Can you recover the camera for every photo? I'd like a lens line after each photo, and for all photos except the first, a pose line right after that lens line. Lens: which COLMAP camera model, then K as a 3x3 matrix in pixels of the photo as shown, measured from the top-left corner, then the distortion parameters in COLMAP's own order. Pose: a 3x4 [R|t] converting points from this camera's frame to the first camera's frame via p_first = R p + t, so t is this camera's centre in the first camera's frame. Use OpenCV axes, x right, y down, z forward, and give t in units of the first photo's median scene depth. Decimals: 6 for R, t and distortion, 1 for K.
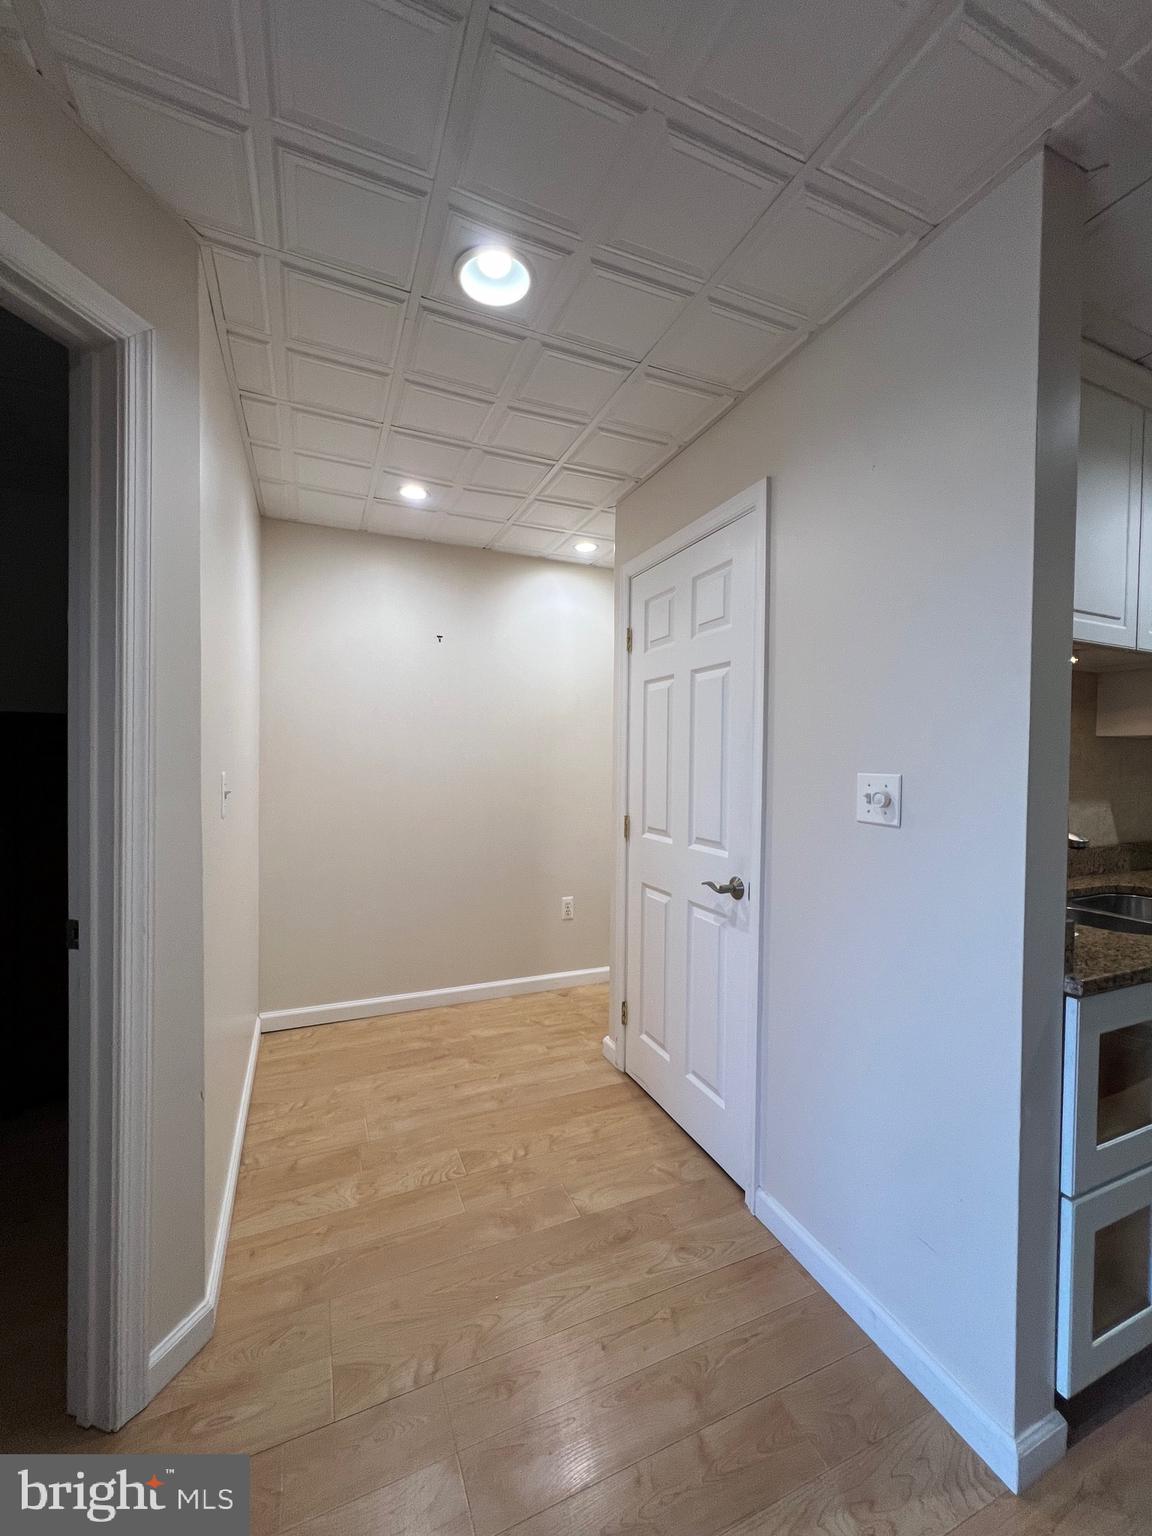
lens RADIAL K [[611.6, 0, 573.9], [0, 611.6, 766.8], [0, 0, 1]] dist [-0.000145, 0.000452]
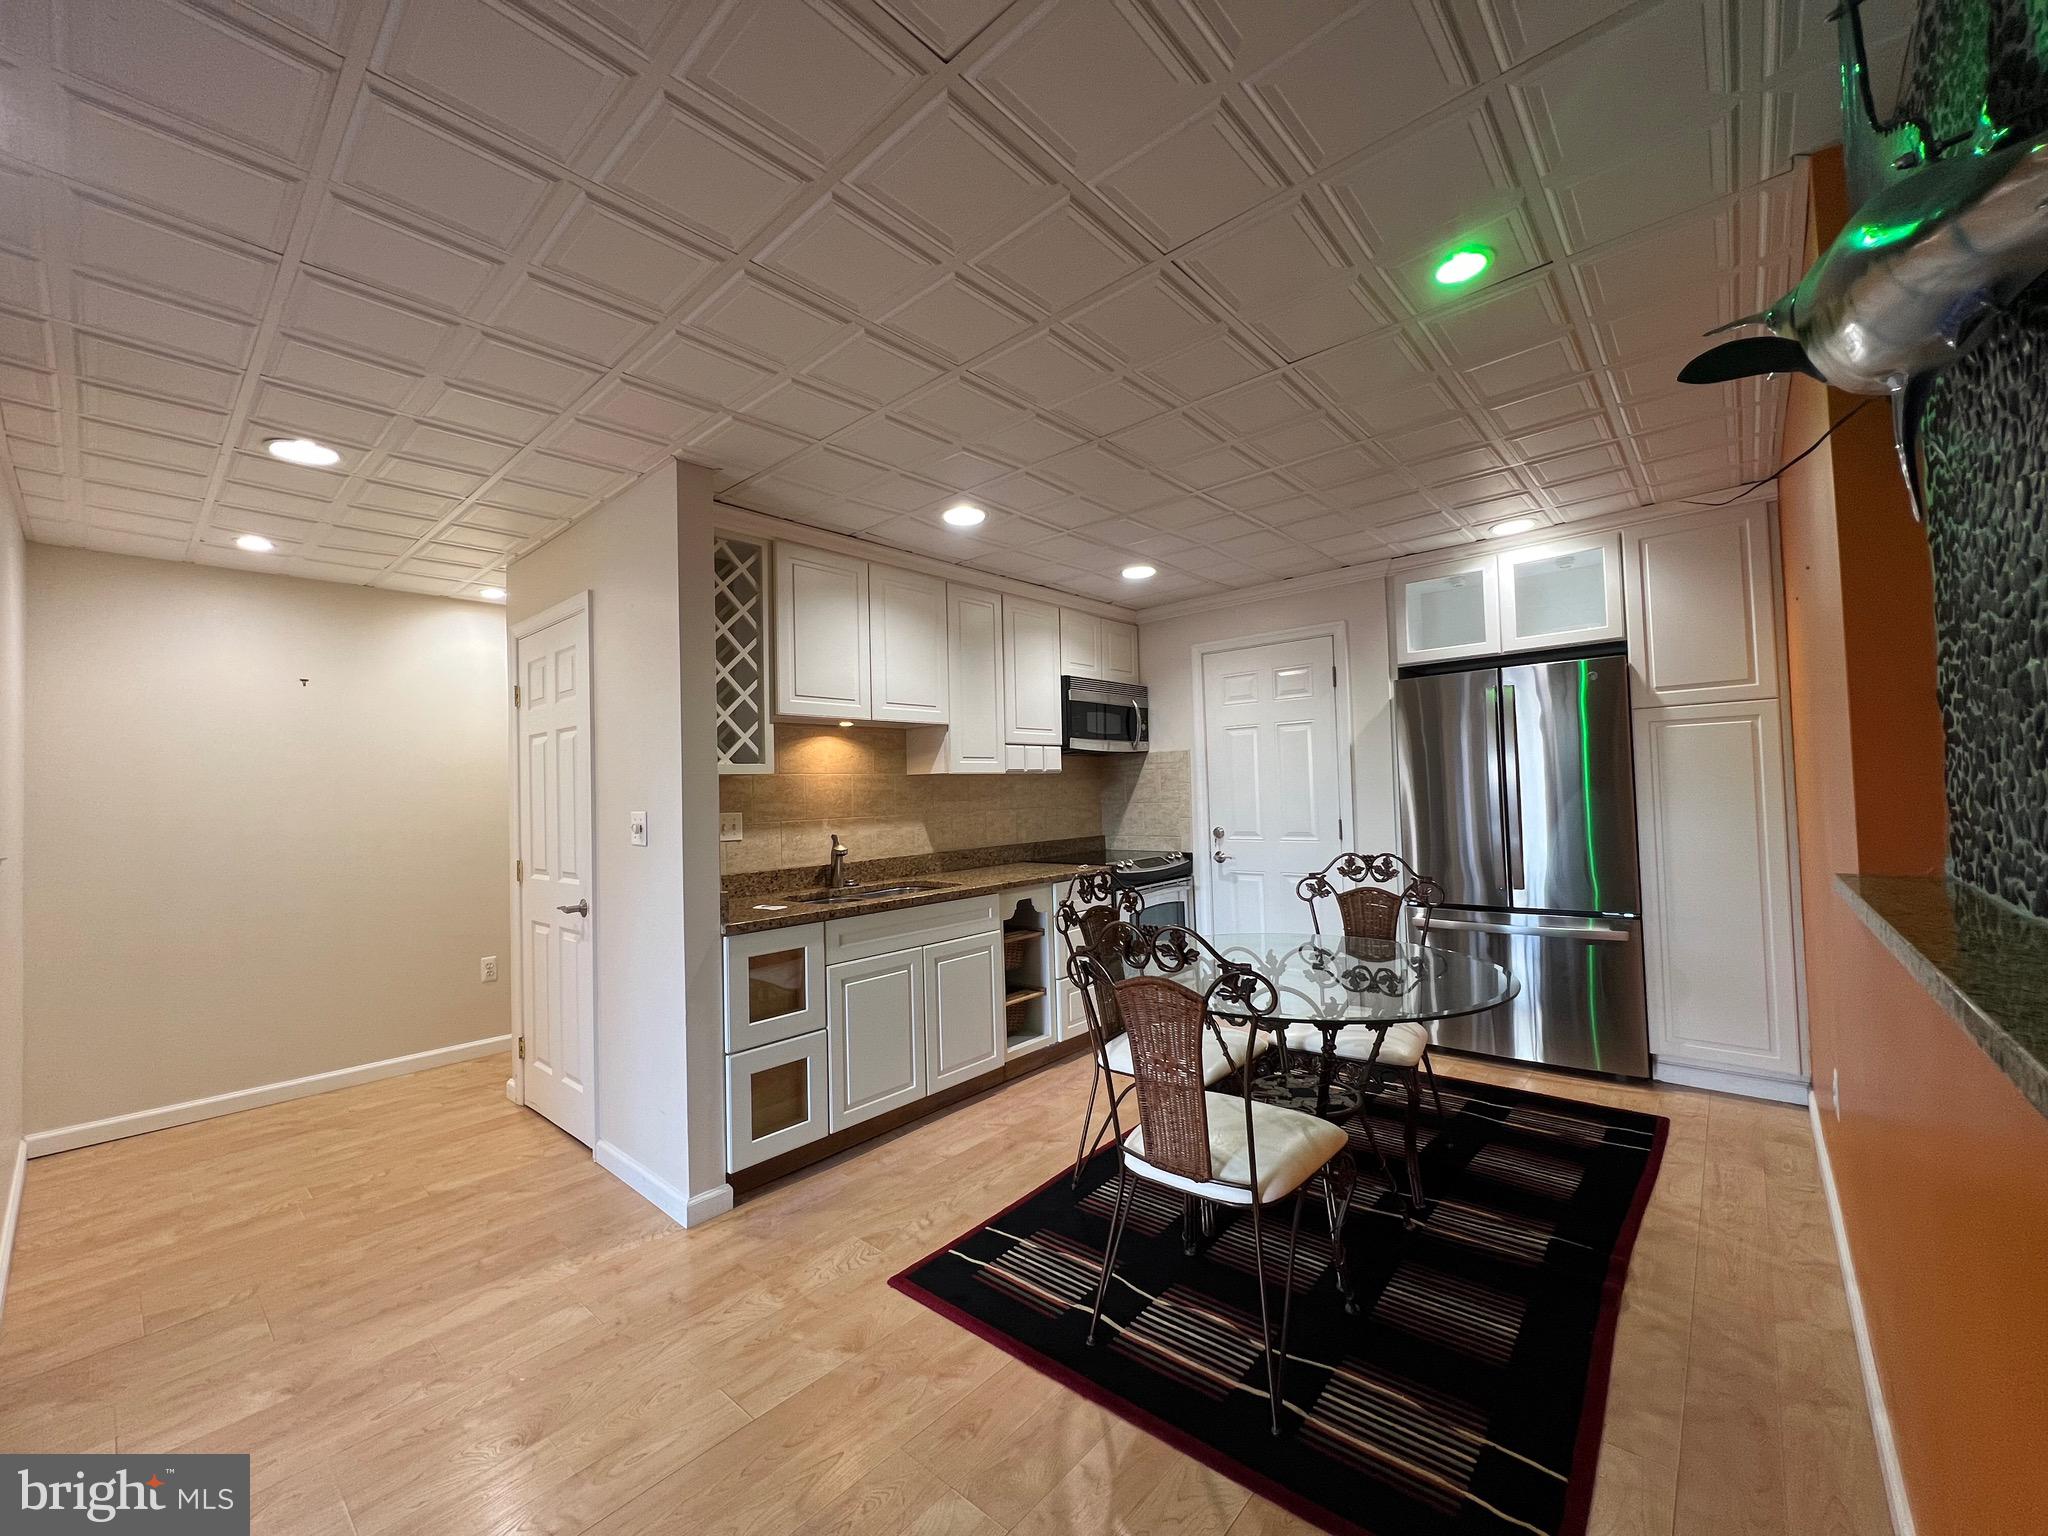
lens RADIAL K [[822.3, 0, 1021.5], [0, 822.3, 767.9], [0, 0, 1]] dist [0.001787, -0.000030]
pose [[0.904119, -0.026156, 0.426479, 0.332256], [0.045779, 0.998309, -0.035823, 0.012737], [-0.424821, 0.051912, 0.903788, -0.832707]]
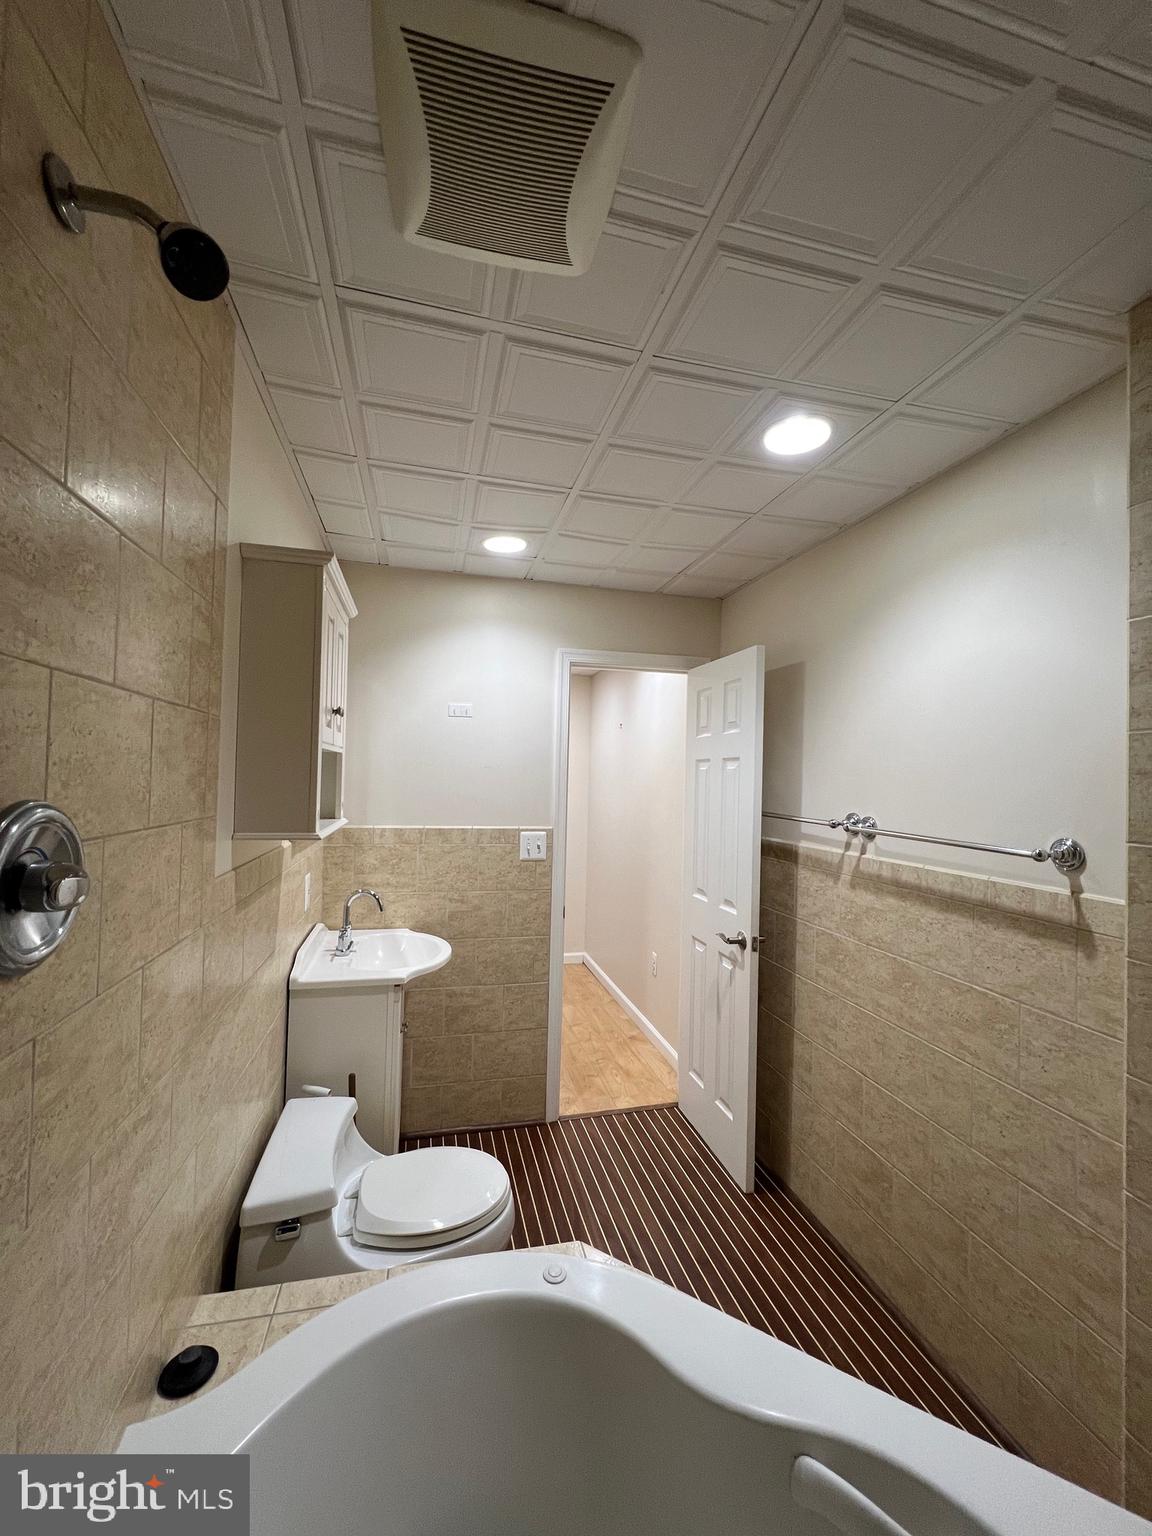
lens RADIAL K [[611.6, 0, 573.9], [0, 611.6, 766.8], [0, 0, 1]] dist [-0.000145, 0.000452]
pose [[-0.164786, -0.037267, -0.985625, 1.763245], [-0.041065, 0.998679, -0.030895, -0.108816], [0.985474, 0.035383, -0.166099, 1.726483]]
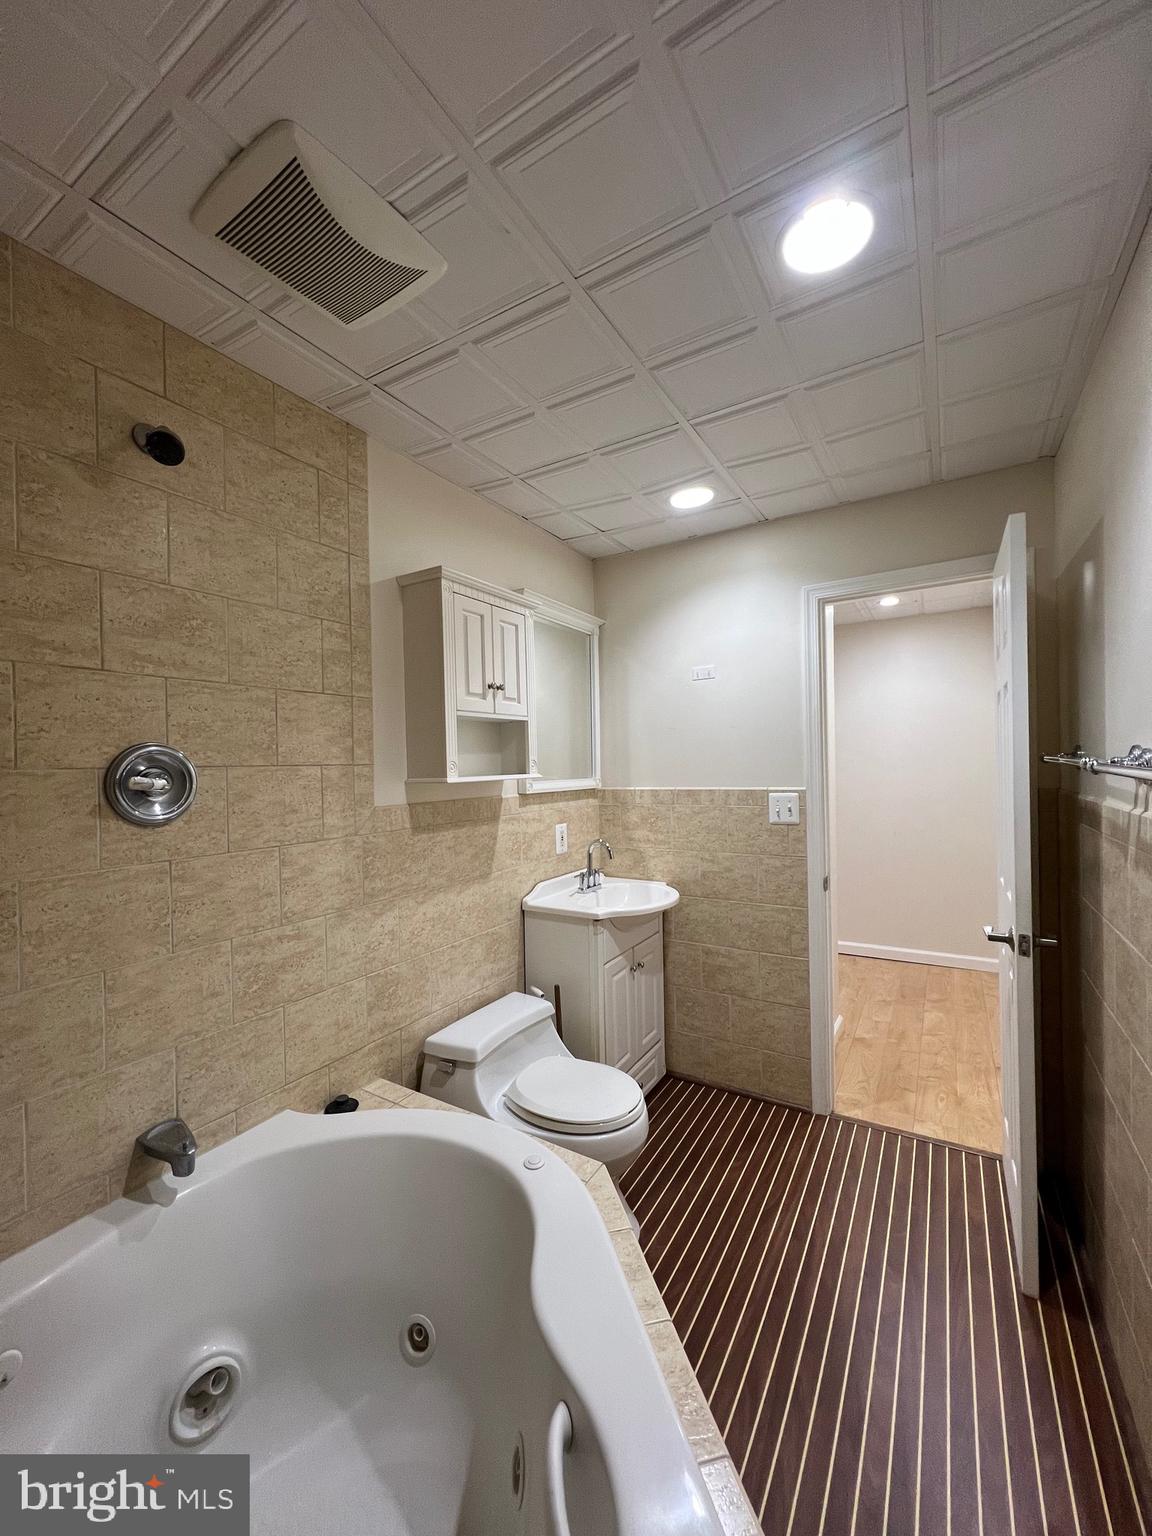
lens RADIAL K [[611.6, 0, 573.9], [0, 611.6, 766.8], [0, 0, 1]] dist [-0.000145, 0.000452]
pose [[-0.816842, 0.007043, -0.576819, 1.511562], [0.002942, 0.999963, 0.008042, -0.068846], [0.576854, 0.004872, -0.816833, 2.179613]]
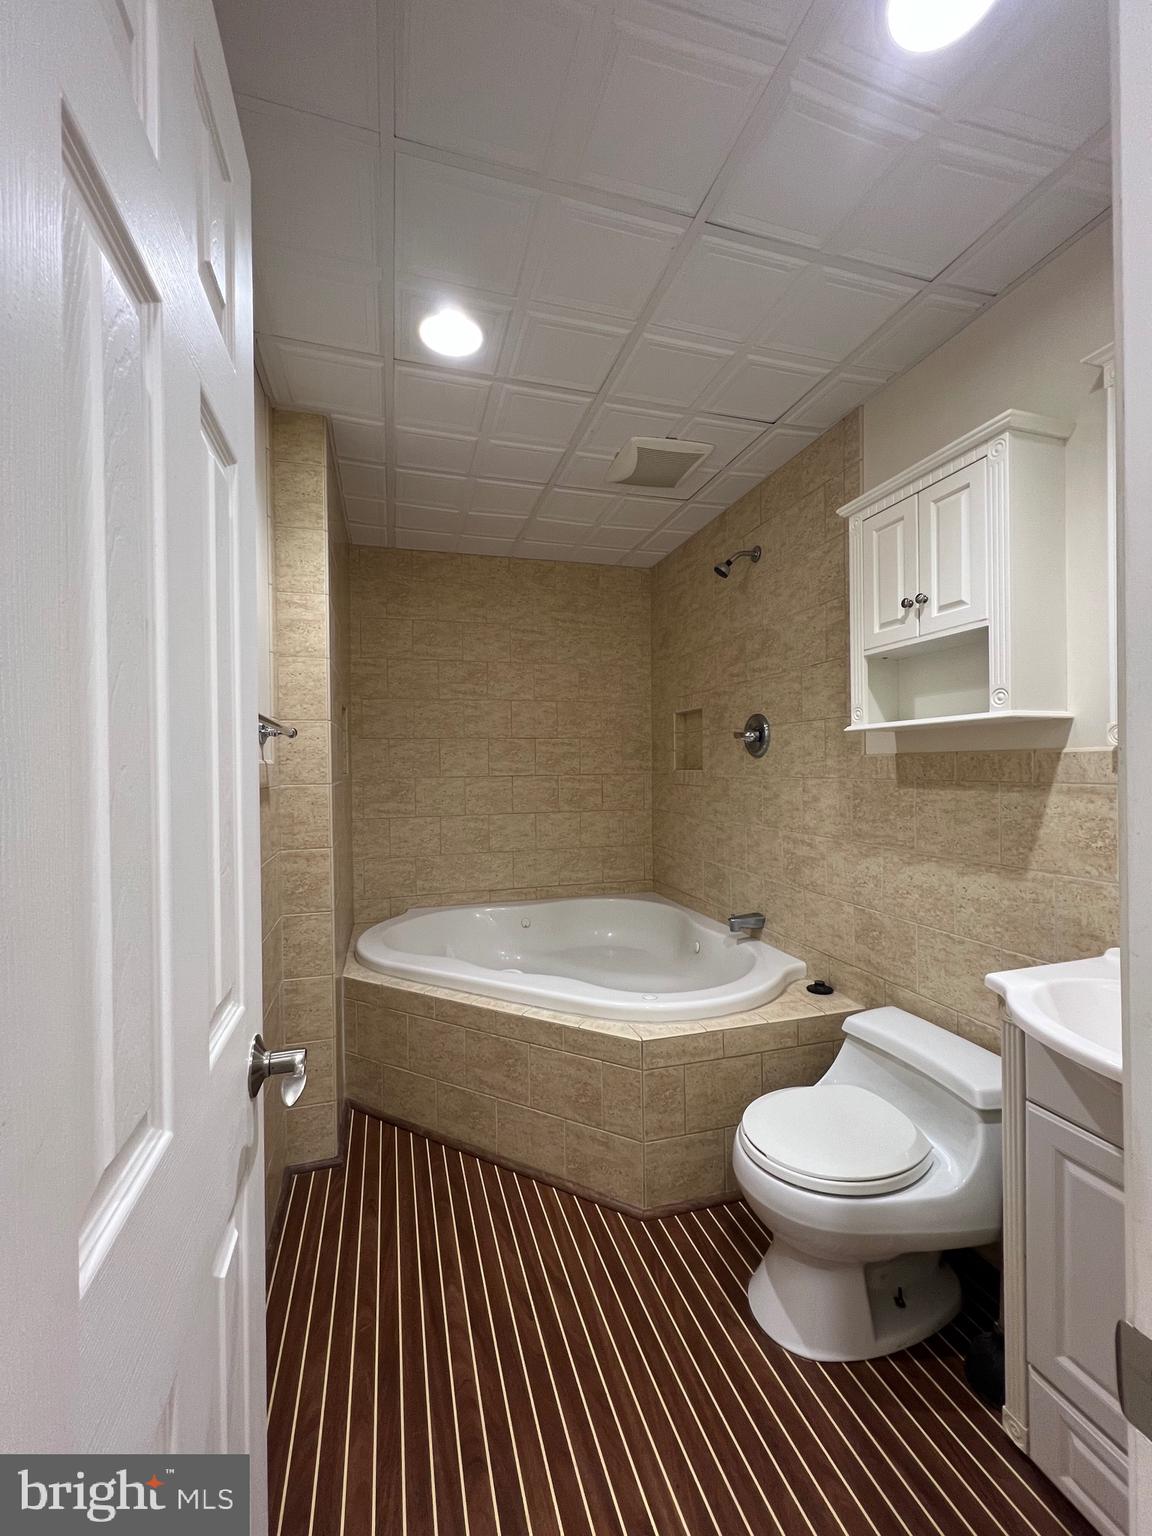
lens RADIAL K [[614.0, 0, 573.4], [0, 614.0, 766.7], [0, 0, 1]] dist [-0.000878, 0.000204]
pose [[0.116210, -0.014492, 0.993119, 0.241284], [0.024817, 0.999624, 0.011683, -0.007828], [-0.992915, 0.023288, 0.116526, 1.626953]]
